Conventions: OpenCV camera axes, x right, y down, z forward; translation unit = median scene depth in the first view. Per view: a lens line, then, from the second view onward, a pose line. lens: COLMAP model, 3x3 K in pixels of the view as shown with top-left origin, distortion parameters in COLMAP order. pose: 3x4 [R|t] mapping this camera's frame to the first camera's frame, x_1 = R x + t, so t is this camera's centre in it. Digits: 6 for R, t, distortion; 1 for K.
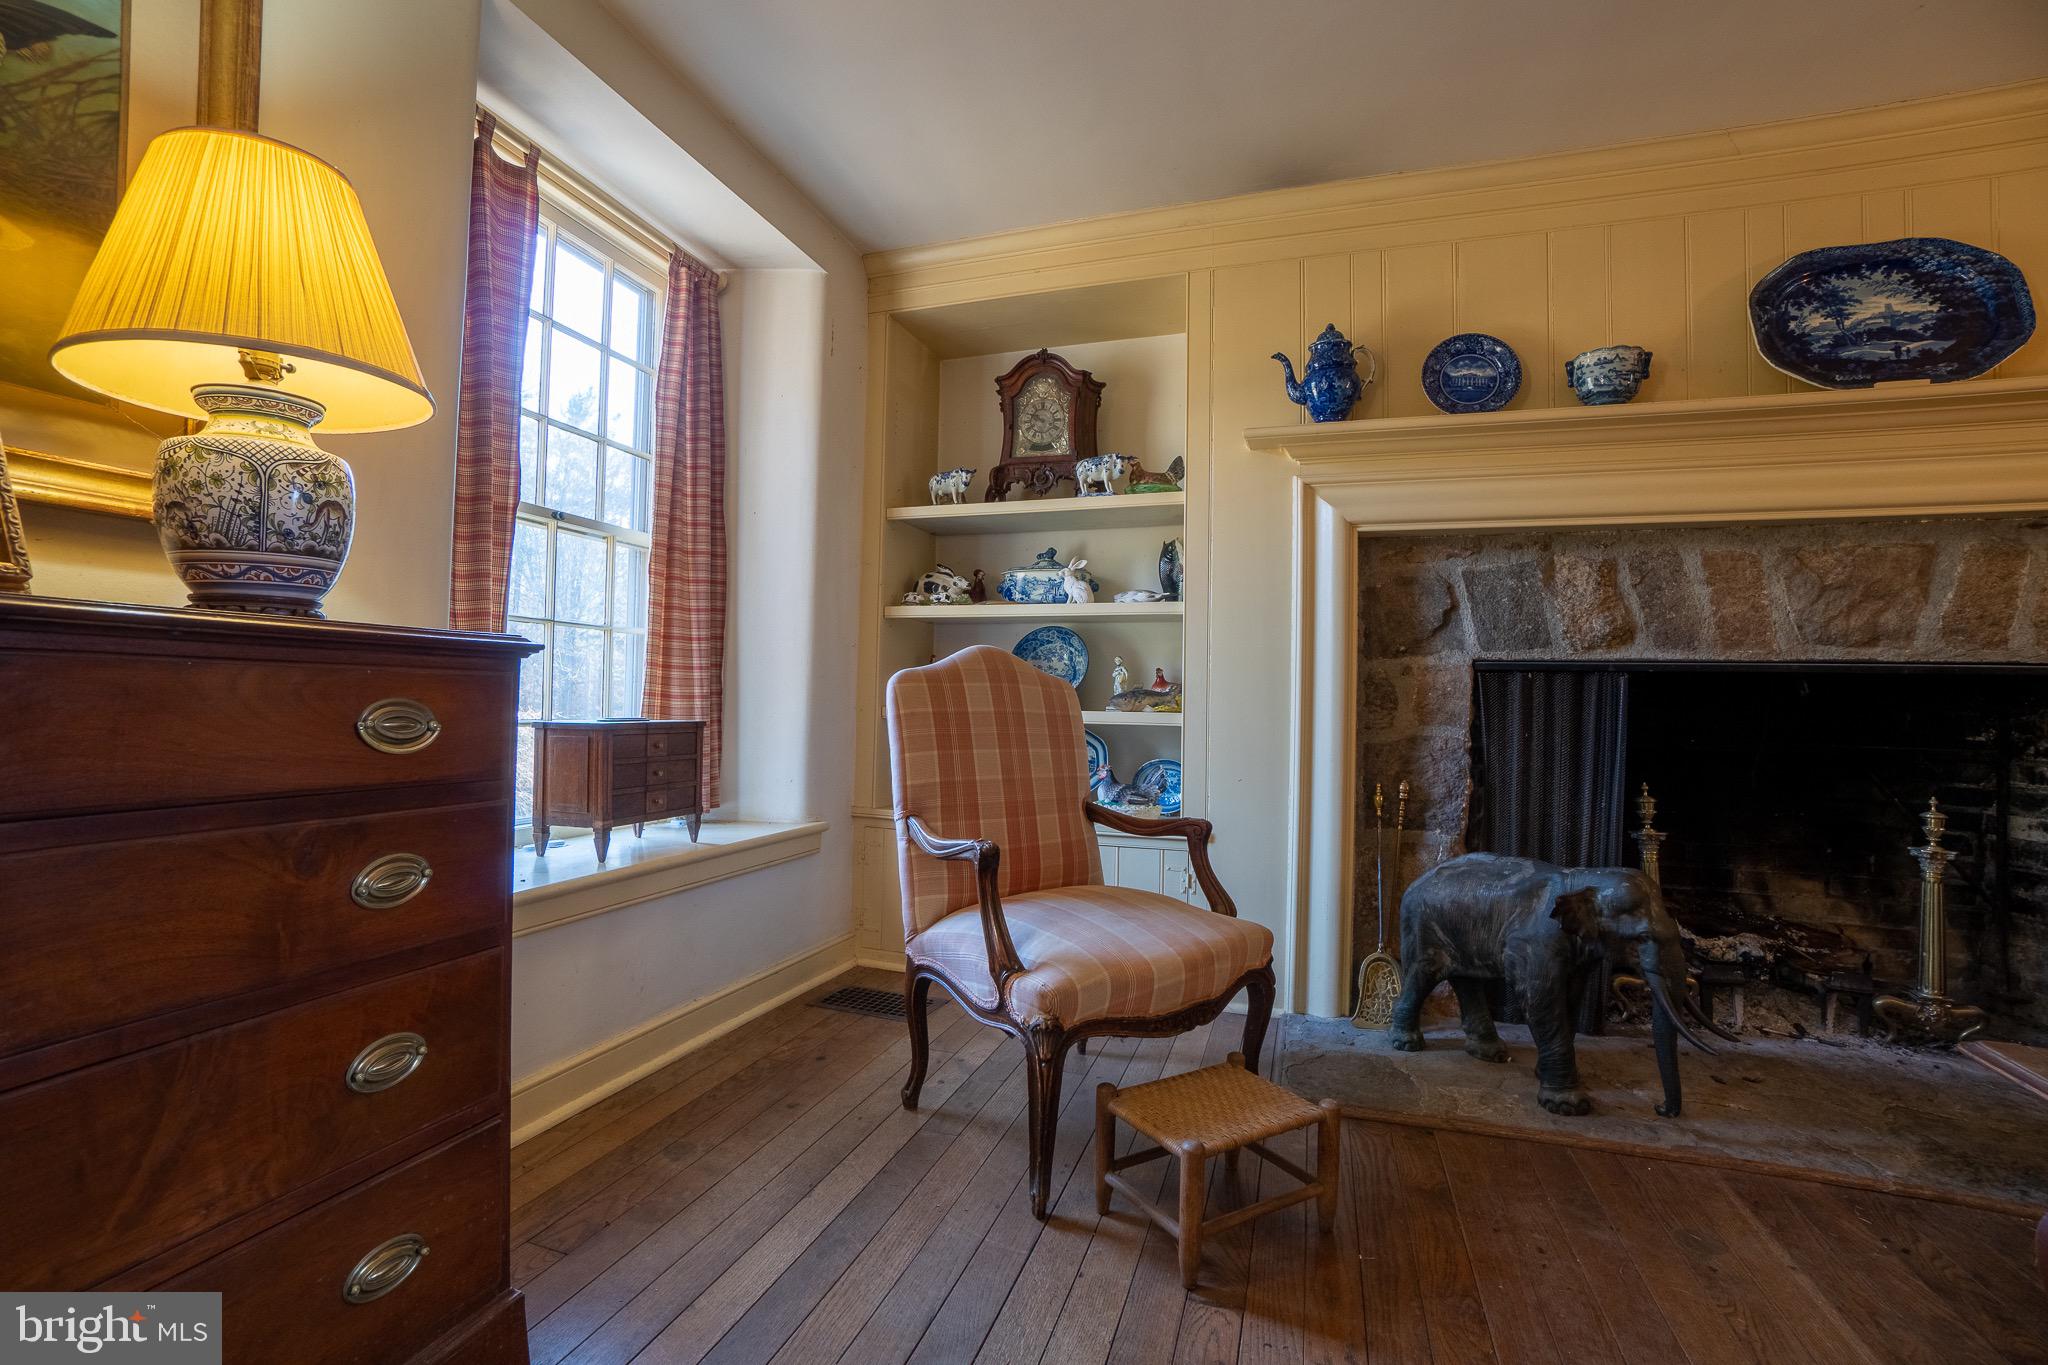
lens RADIAL K [[917.4, 0, 1020.4], [0, 917.4, 676.5], [0, 0, 1]] dist [-0.030772, 0.006566]
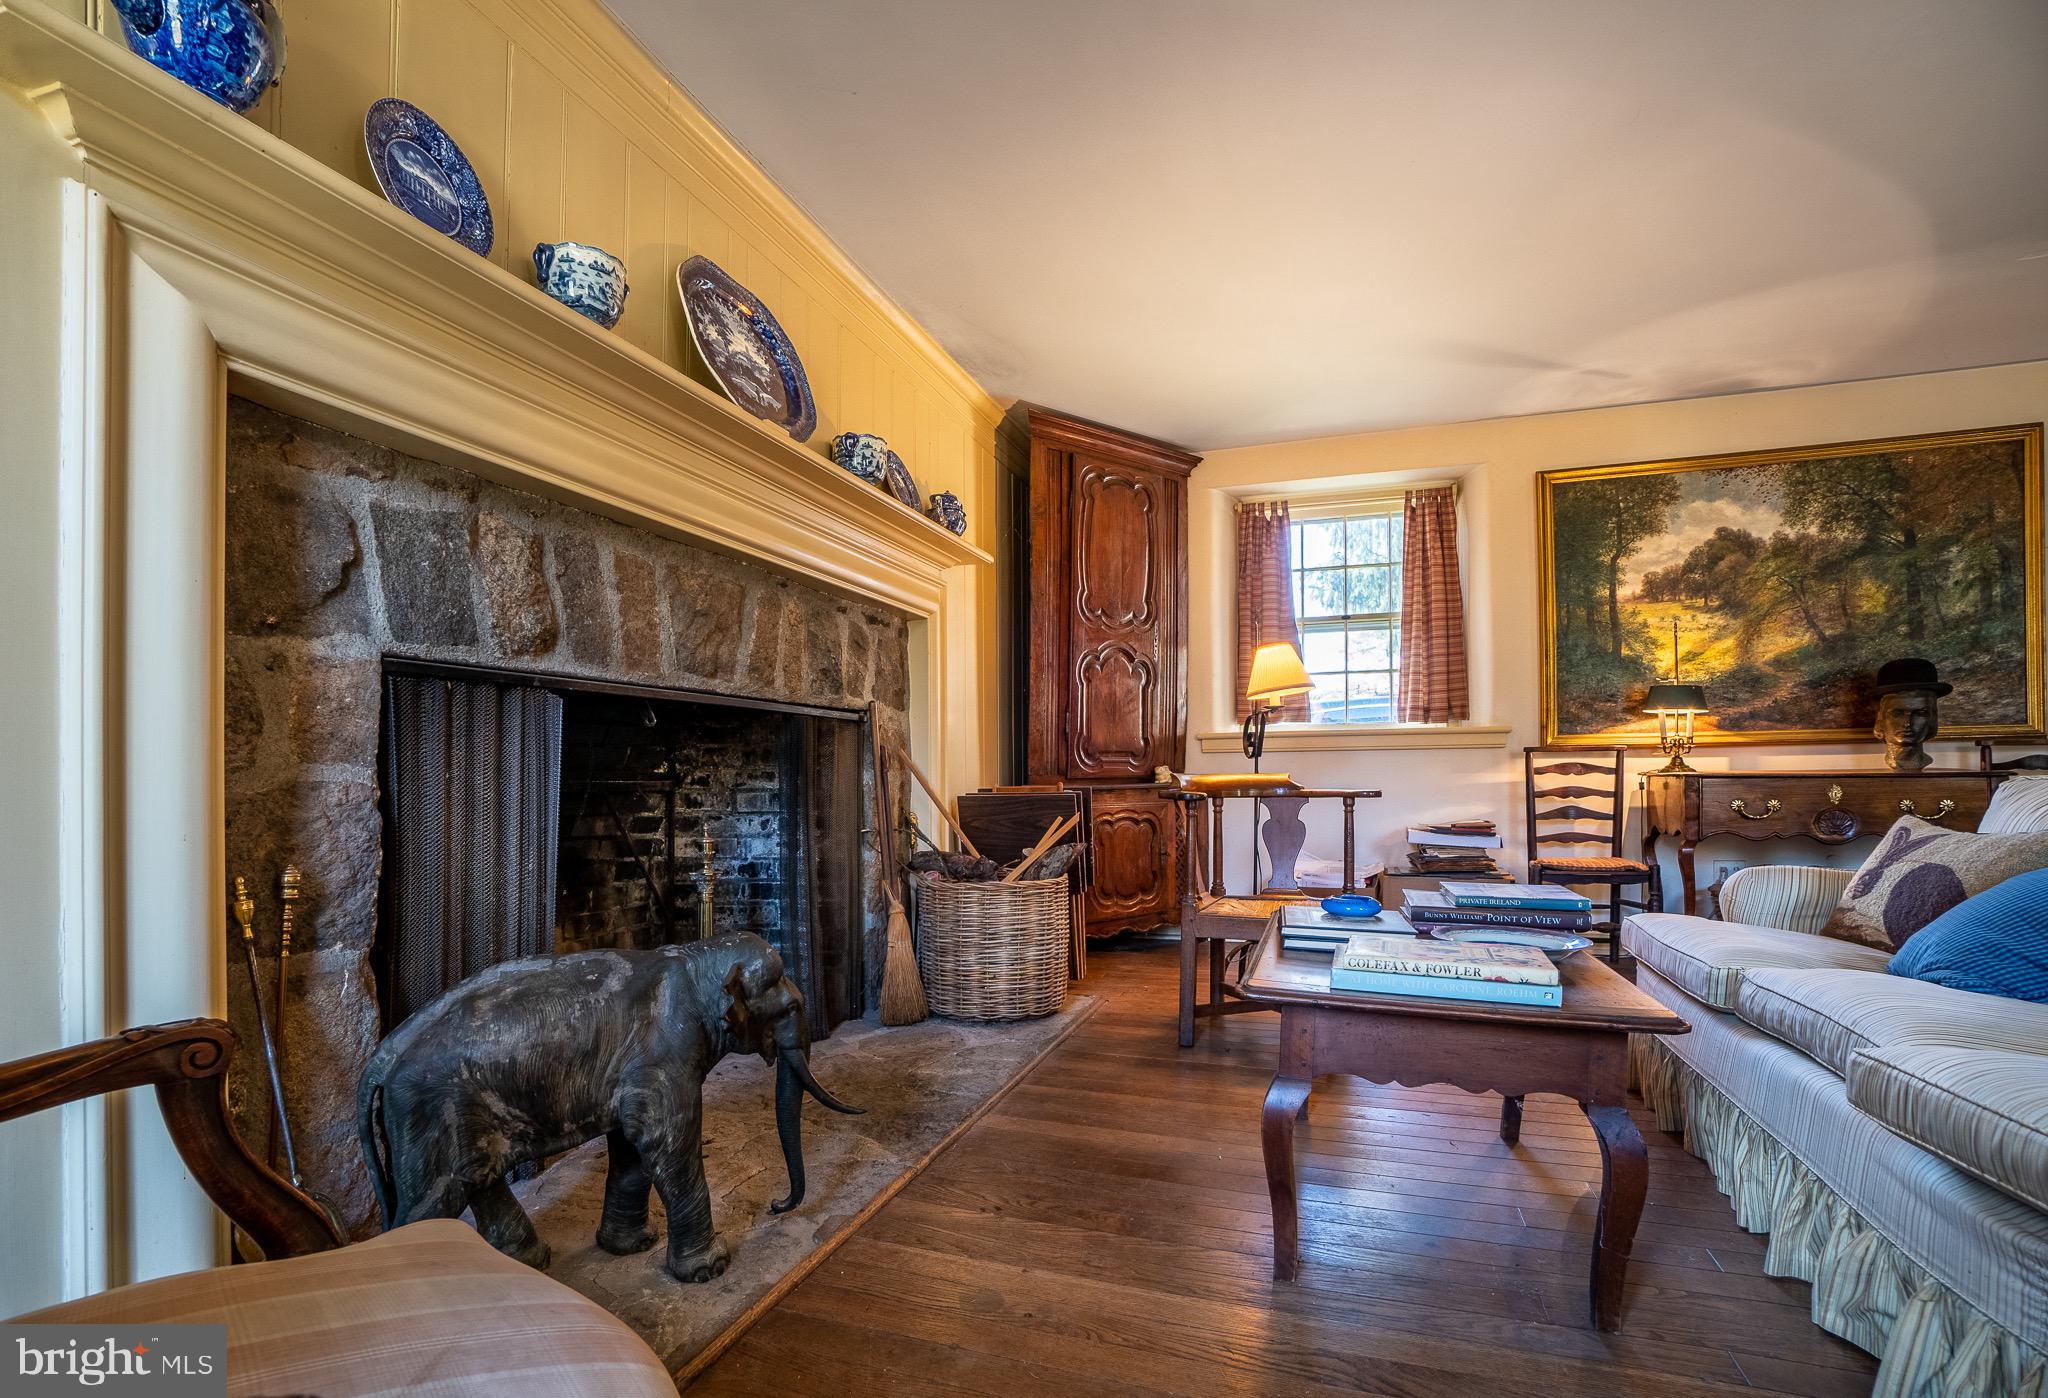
lens RADIAL K [[992.0, 0, 997.2], [0, 992.0, 771.2], [0, 0, 1]] dist [-0.029899, 0.002236]
pose [[0.031014, -0.019863, 0.999322, -0.148222], [-0.023543, 0.999511, 0.020598, 0.038307], [-0.999242, -0.024166, 0.030531, 0.592202]]
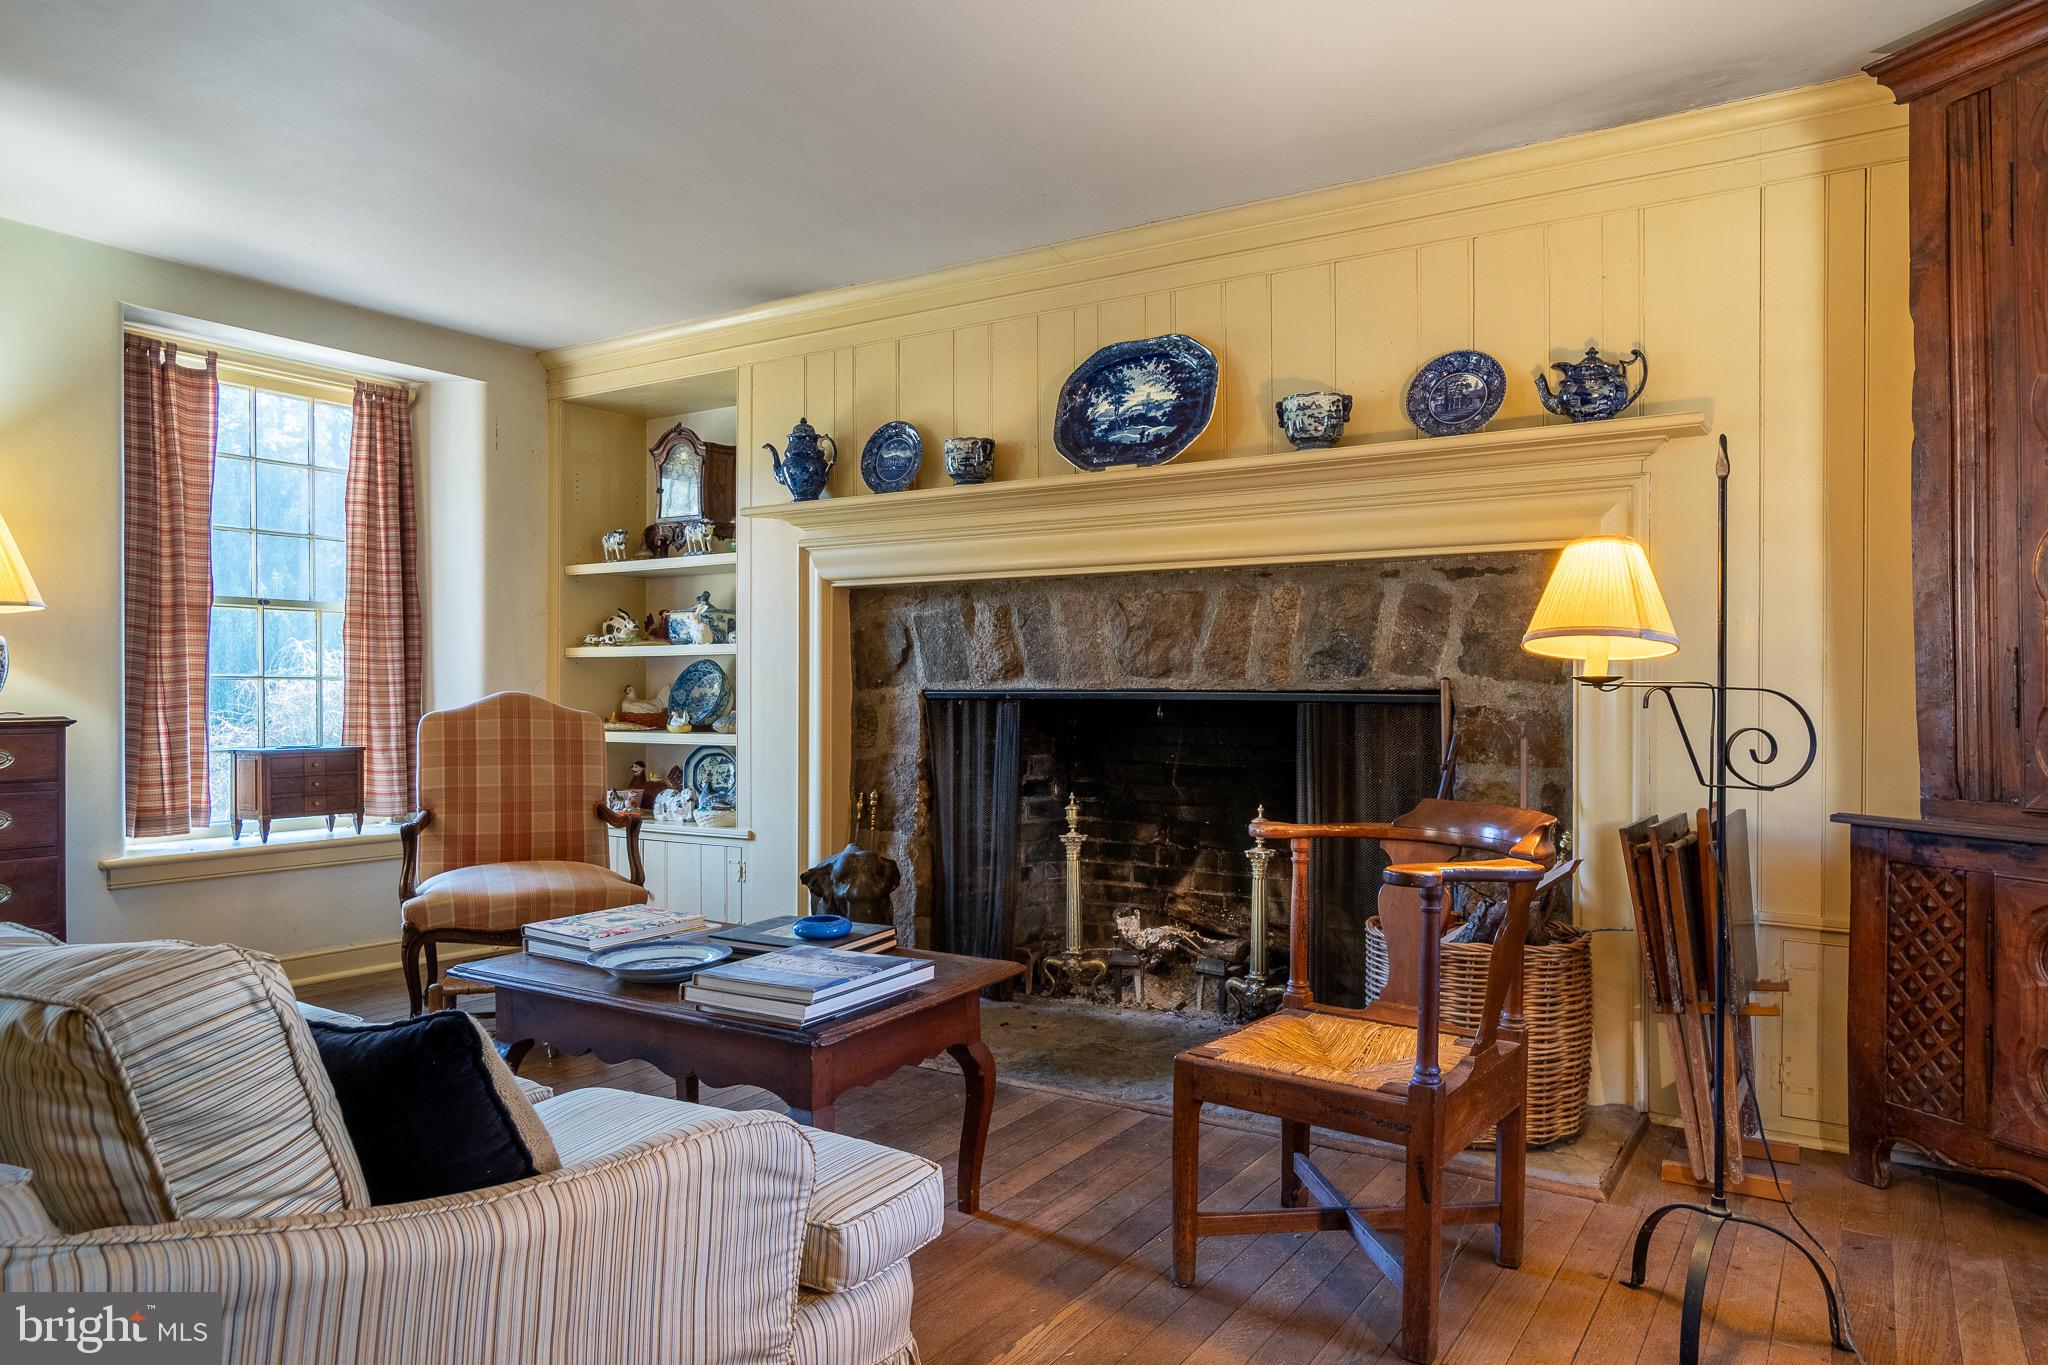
lens RADIAL K [[1330.3, 0, 1037.1], [0, 1330.3, 709.4], [0, 0, 1]] dist [0.023617, 0.007307]
pose [[0.968549, -0.014758, -0.248385, 1.123400], [0.023485, 0.999205, 0.032207, -0.047840], [0.247712, -0.037027, 0.968126, -0.693571]]
